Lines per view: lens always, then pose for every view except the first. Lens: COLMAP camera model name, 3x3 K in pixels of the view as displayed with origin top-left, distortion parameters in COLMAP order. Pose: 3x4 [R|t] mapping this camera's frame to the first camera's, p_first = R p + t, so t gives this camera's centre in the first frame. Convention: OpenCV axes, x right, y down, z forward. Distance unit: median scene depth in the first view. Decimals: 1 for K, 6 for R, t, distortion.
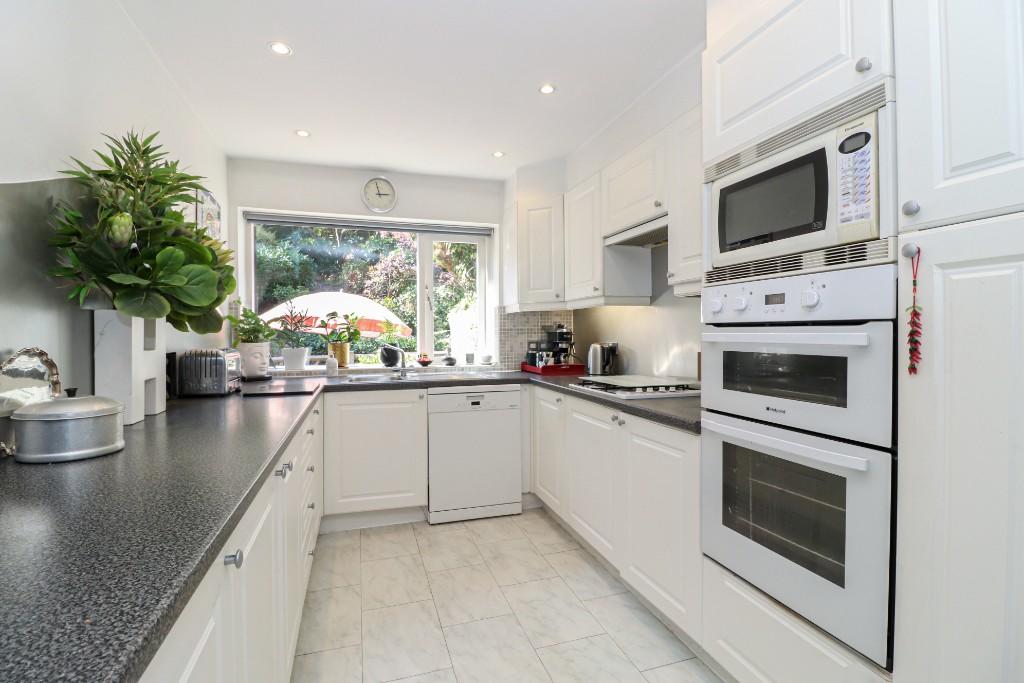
lens RADIAL K [[480.6, 0, 522.1], [0, 480.6, 332.6], [0, 0, 1]] dist [-0.016050, -0.002575]
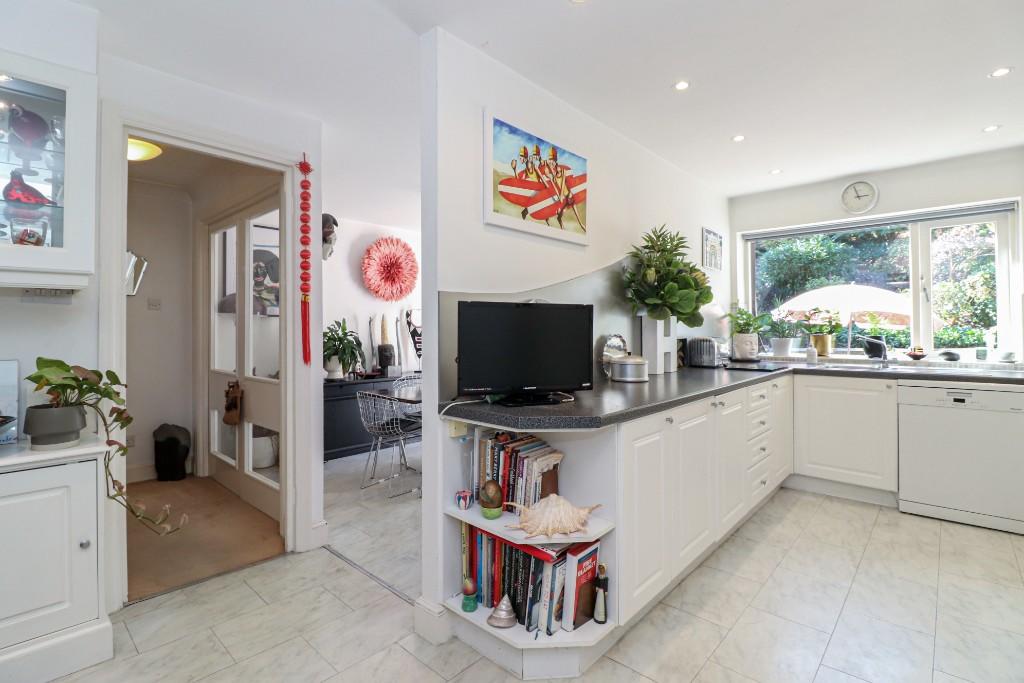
lens RADIAL K [[480.6, 0, 511.6], [0, 480.6, 332.7], [0, 0, 1]] dist [-0.016050, -0.002575]
pose [[0.492599, 0.009811, -0.870201, 0.294539], [0.005214, 0.999885, 0.014224, -0.004456], [0.870241, -0.011544, 0.492492, -0.240481]]
